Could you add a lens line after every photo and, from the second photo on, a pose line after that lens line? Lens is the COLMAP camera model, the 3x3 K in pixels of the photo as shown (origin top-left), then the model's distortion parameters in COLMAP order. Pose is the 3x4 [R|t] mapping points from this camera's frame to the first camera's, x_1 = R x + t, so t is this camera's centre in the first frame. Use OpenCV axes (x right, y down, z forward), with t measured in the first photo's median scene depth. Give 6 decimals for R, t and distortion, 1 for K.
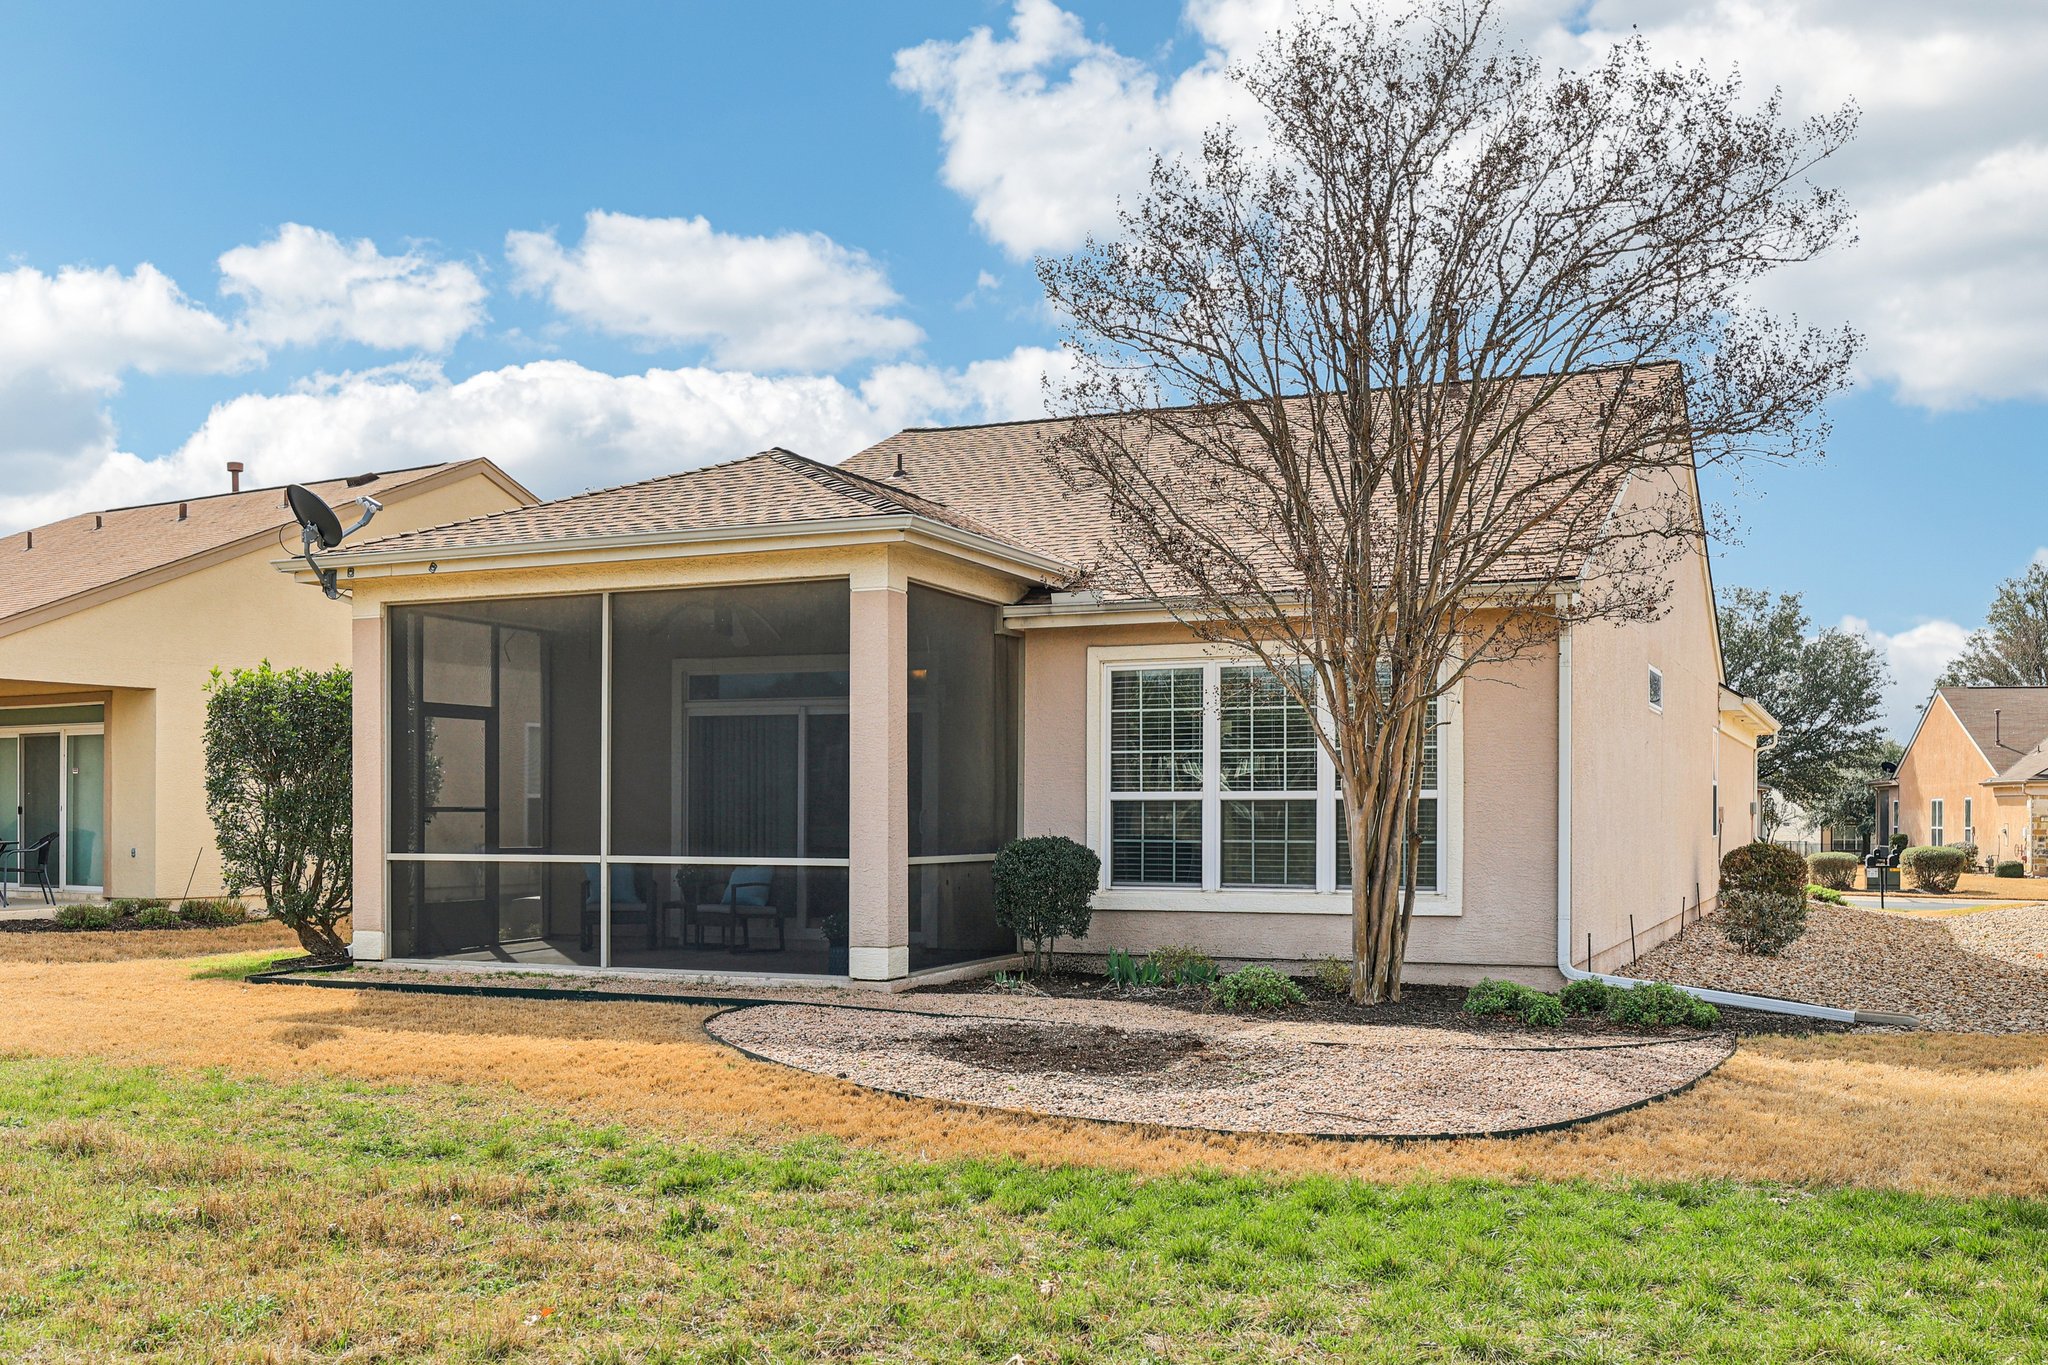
lens RADIAL K [[1882.2, 0, 1024.0], [0, 1882.2, 682.5], [0, 0, 1]] dist [0.000676, 0.000248]
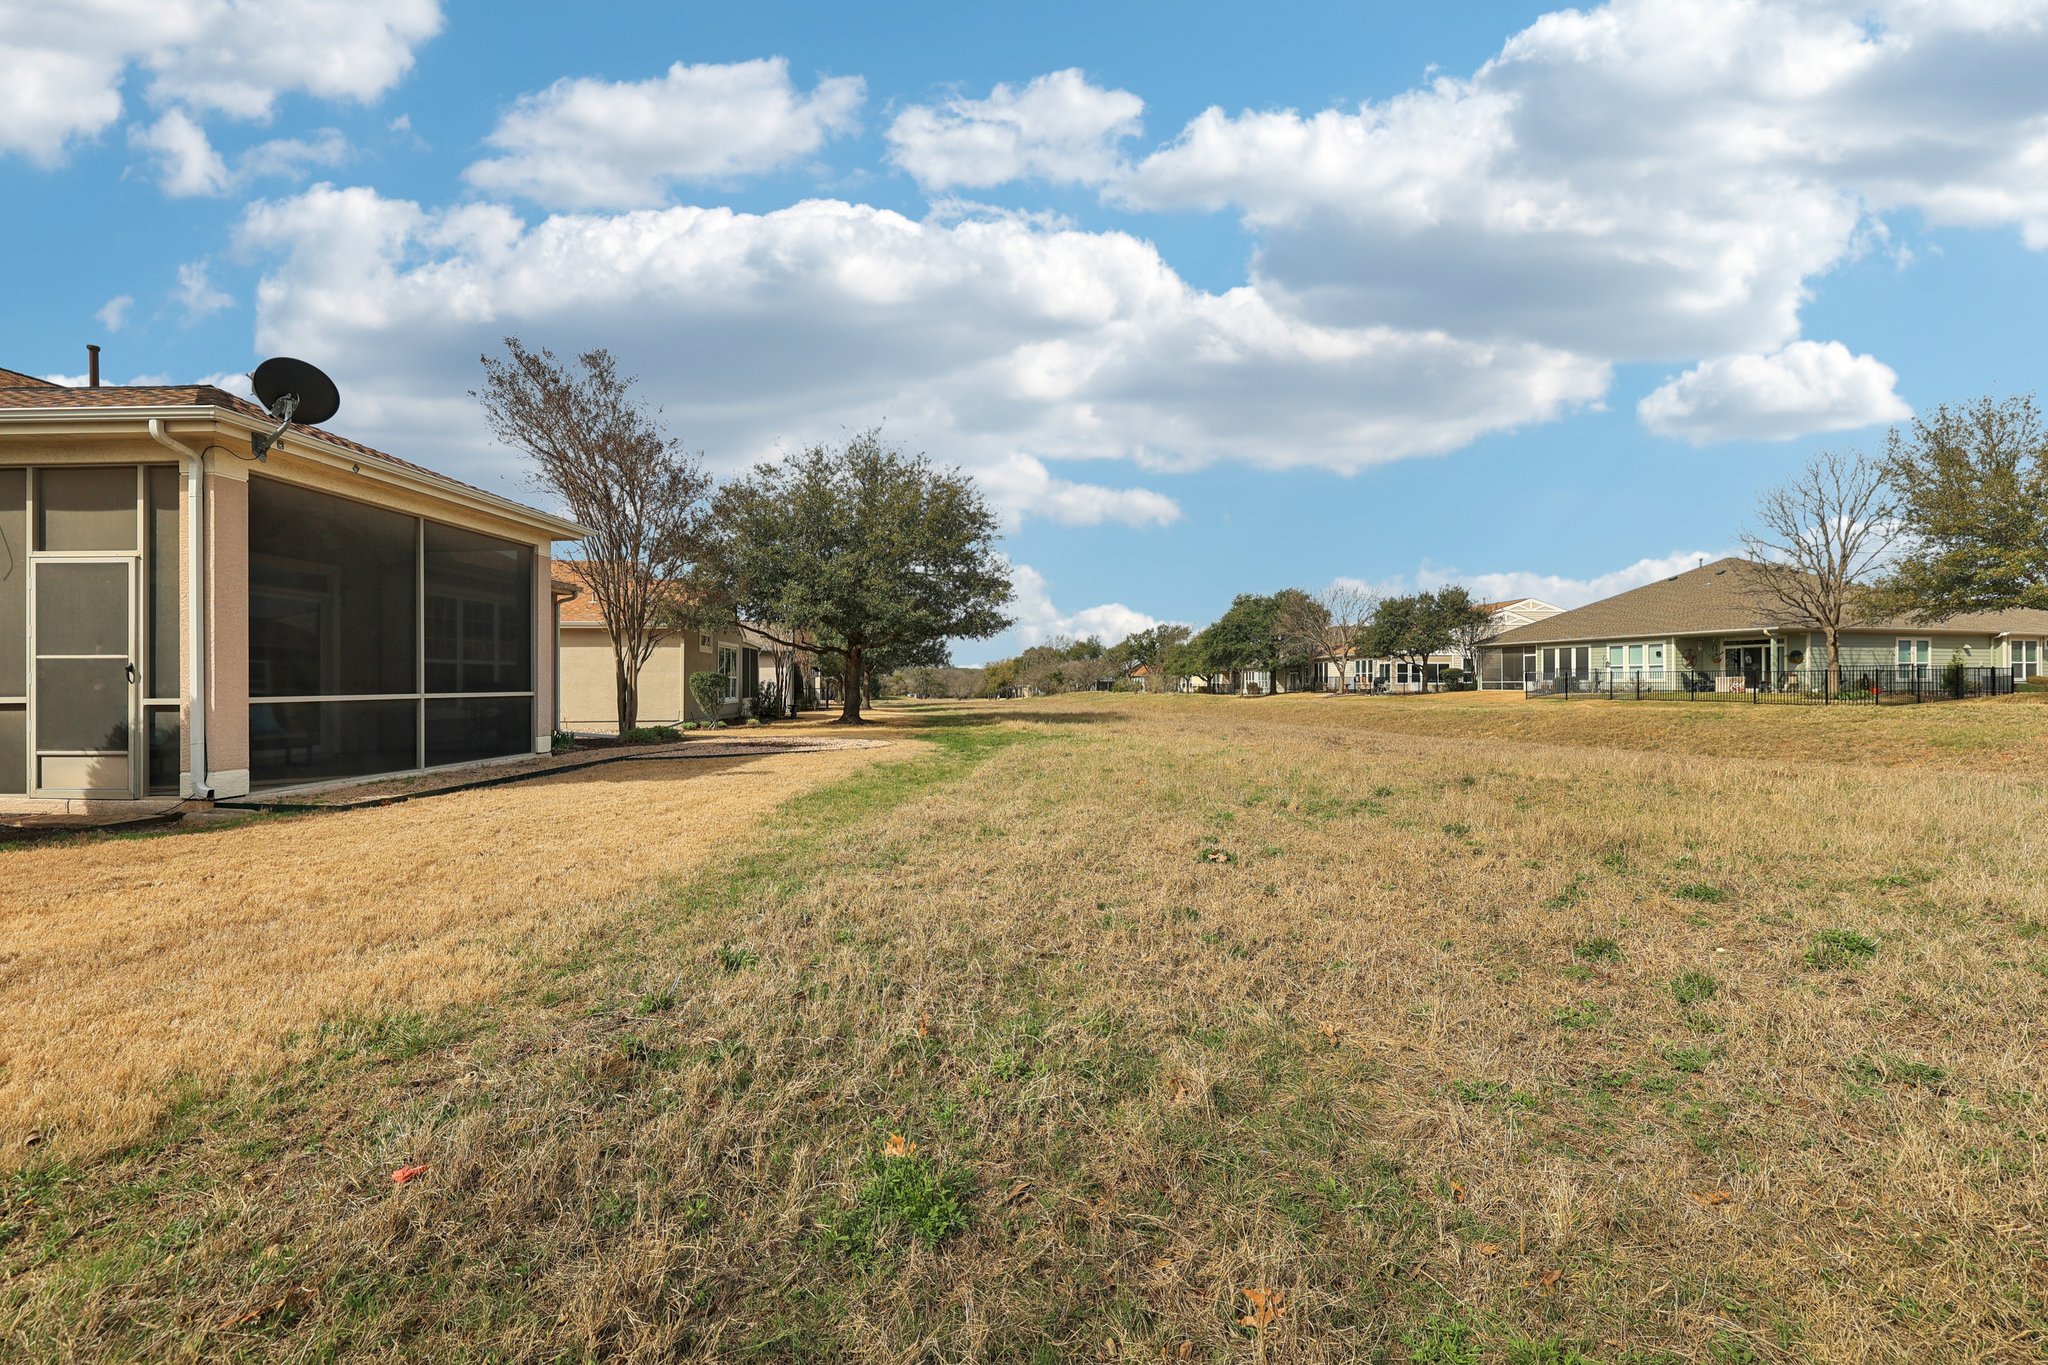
lens RADIAL K [[869.6, 0, 1023.6], [0, 869.6, 687.6], [0, 0, 1]] dist [-0.000054, 0.000083]
pose [[-0.379966, -0.007940, 0.924966, -1.017921], [-0.061760, 0.997950, -0.016803, 0.066744], [-0.922936, -0.063510, -0.379677, 0.801006]]
